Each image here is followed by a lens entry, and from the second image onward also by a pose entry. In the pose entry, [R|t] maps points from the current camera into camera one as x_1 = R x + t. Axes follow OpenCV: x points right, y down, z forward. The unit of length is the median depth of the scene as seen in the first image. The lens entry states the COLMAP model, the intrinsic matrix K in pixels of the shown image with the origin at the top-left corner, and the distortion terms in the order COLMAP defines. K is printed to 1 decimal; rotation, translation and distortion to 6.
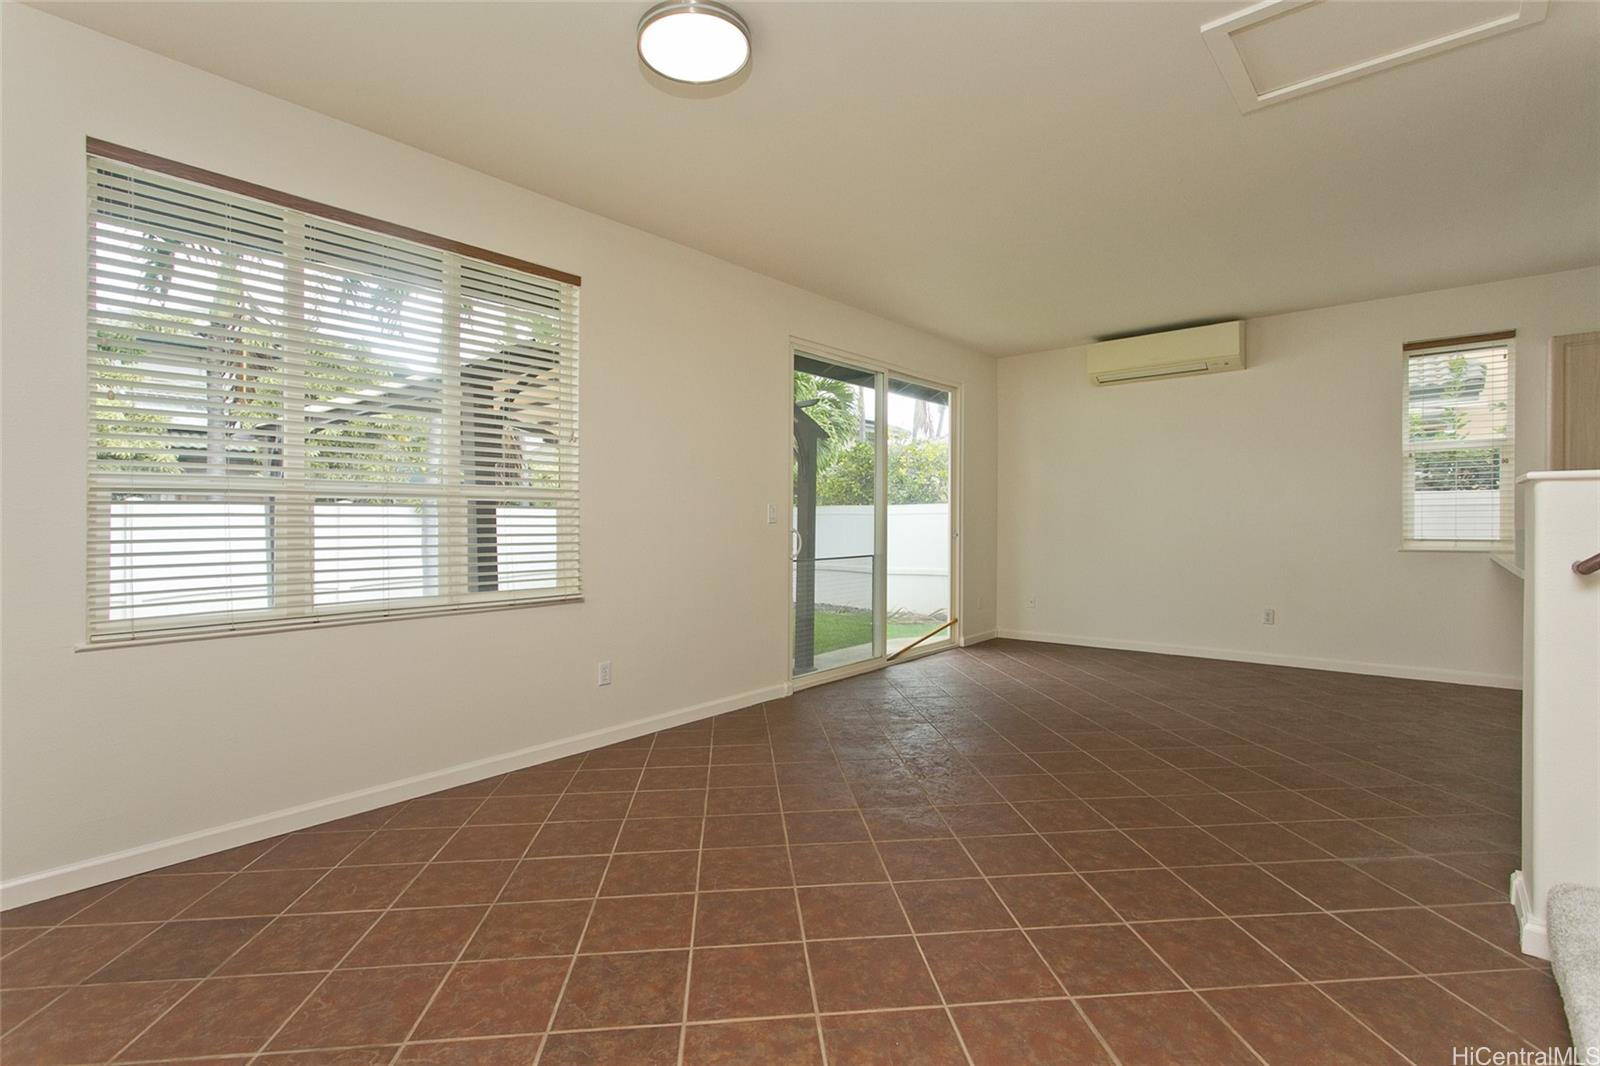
lens RADIAL K [[752.8, 0, 811.6], [0, 752.8, 520.5], [0, 0, 1]] dist [0.020040, -0.000589]
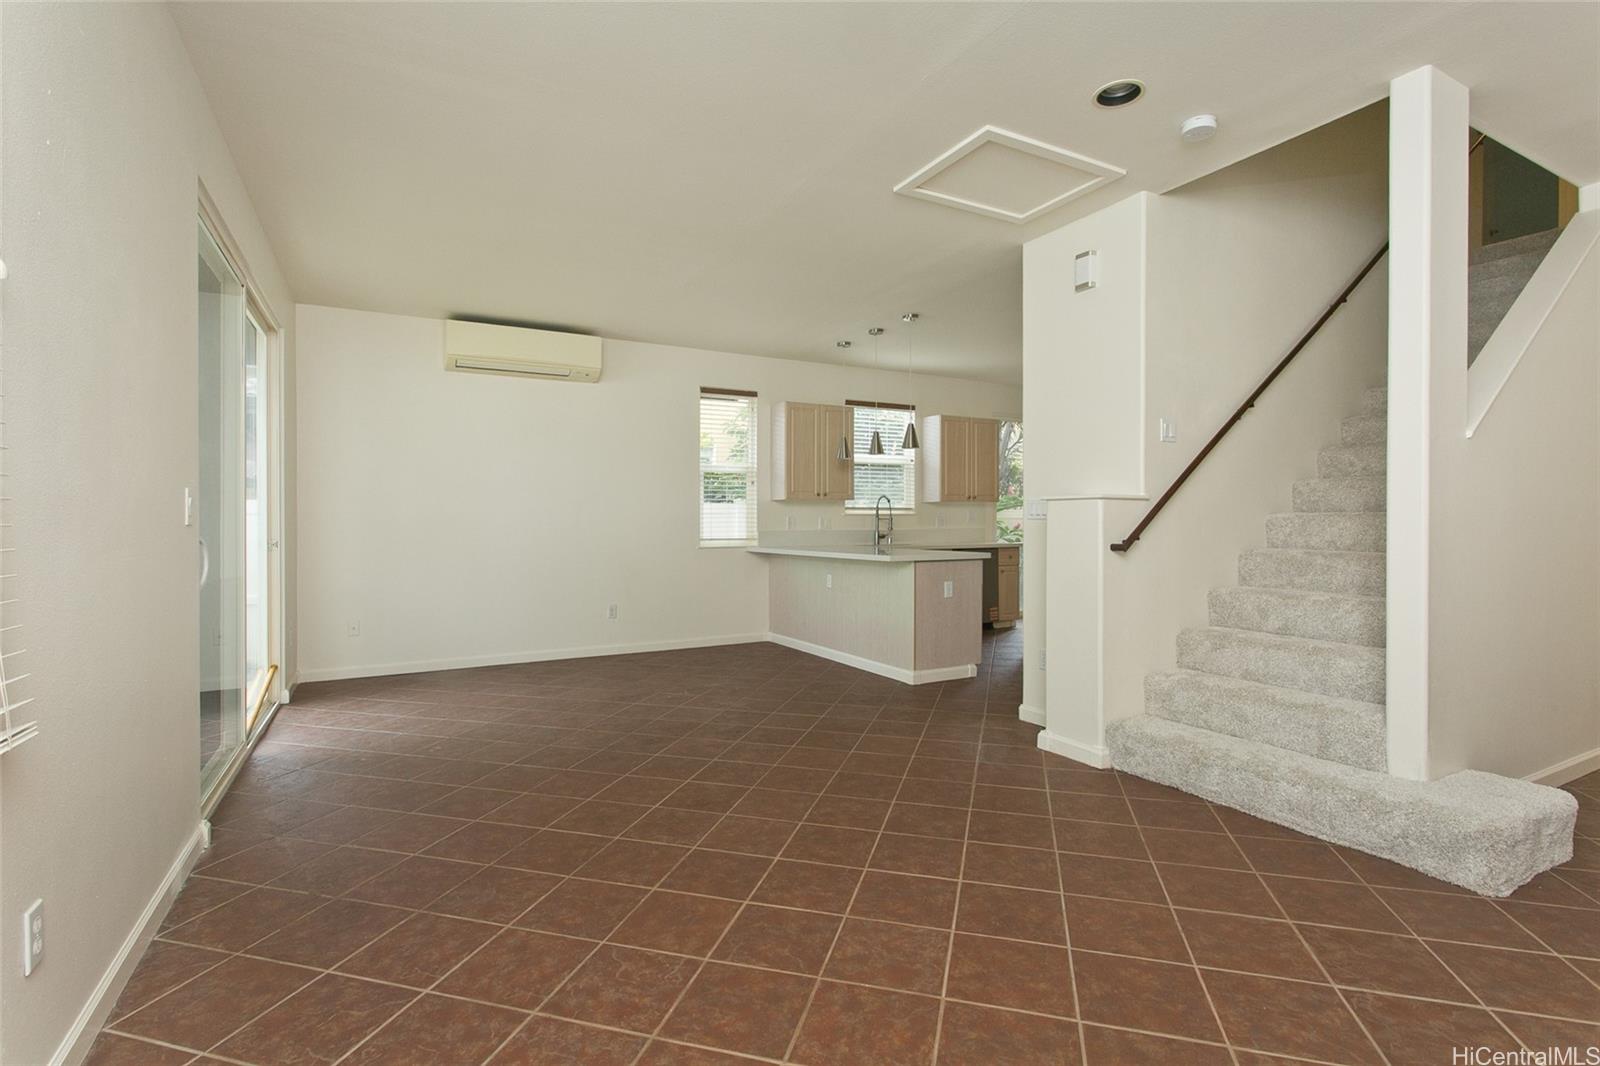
lens RADIAL K [[752.8, 0, 811.6], [0, 752.8, 520.5], [0, 0, 1]] dist [0.020040, -0.000589]
pose [[0.362484, 0.008839, 0.931948, -0.361968], [0.000772, 0.999952, -0.009784, 0.006430], [-0.931989, 0.004266, 0.362460, 0.390739]]
